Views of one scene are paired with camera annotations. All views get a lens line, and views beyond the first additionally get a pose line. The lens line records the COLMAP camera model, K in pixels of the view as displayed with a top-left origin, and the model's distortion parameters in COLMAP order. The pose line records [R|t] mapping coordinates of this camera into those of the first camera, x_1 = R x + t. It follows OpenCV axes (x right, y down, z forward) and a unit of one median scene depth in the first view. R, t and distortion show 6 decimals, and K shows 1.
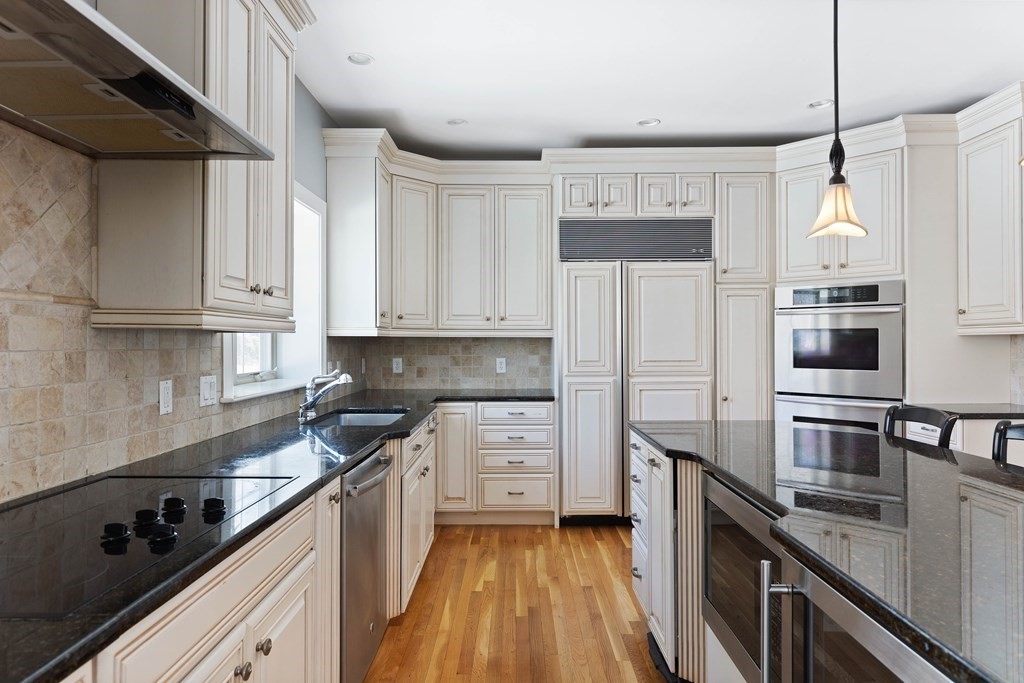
lens RADIAL K [[623.3, 0, 511.4], [0, 623.3, 335.8], [0, 0, 1]] dist [-0.002460, -0.001206]
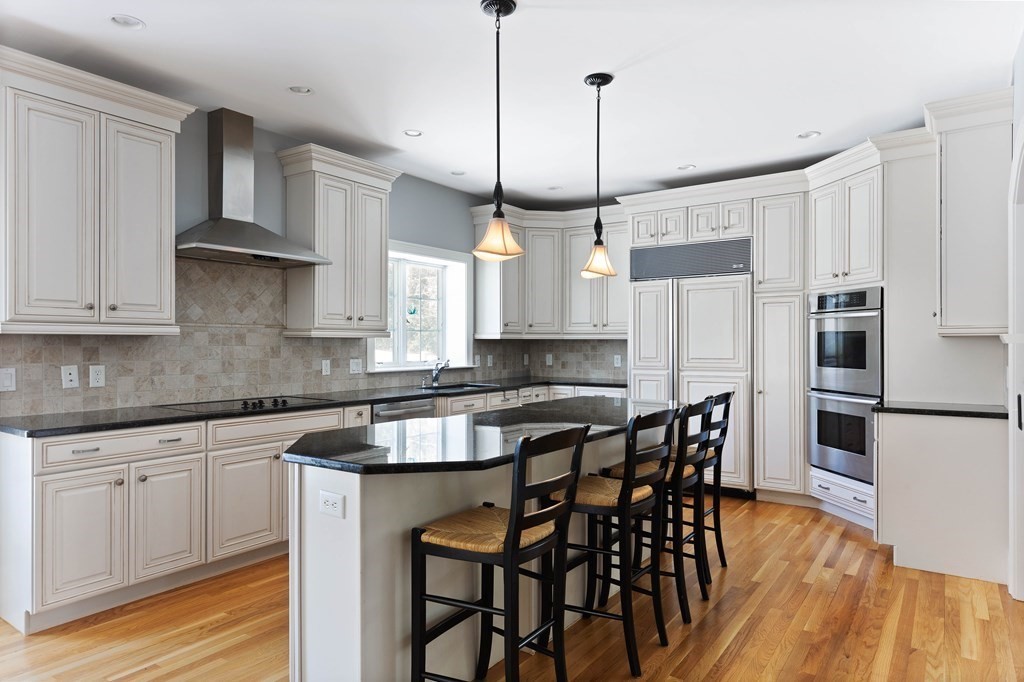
lens RADIAL K [[633.8, 0, 512.0], [0, 633.8, 341.0], [0, 0, 1]] dist [0.002270, -0.000628]
pose [[0.823885, -0.000099, -0.566757, 0.652151], [0.004229, 0.999973, 0.005974, -0.003175], [0.566741, -0.007319, 0.823863, -0.246849]]
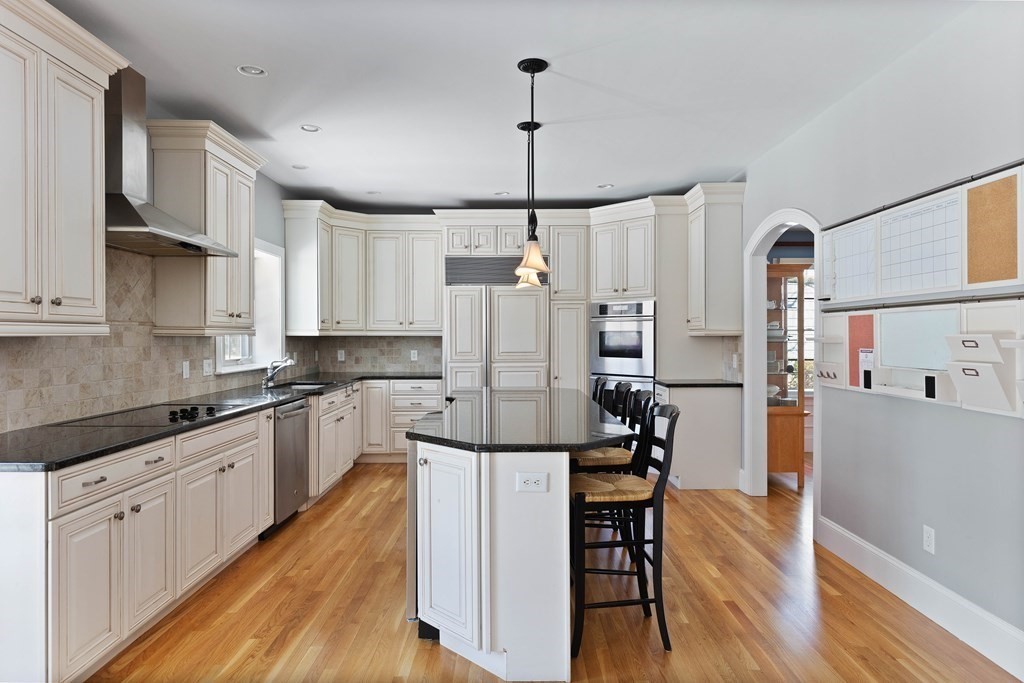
lens RADIAL K [[616.4, 0, 515.4], [0, 616.4, 337.7], [0, 0, 1]] dist [0.002786, 0.000081]
pose [[0.999925, 0.000725, 0.012186, 0.235333], [-0.000903, 0.999894, 0.014549, -0.016340], [-0.012174, -0.014559, 0.999820, -0.489362]]
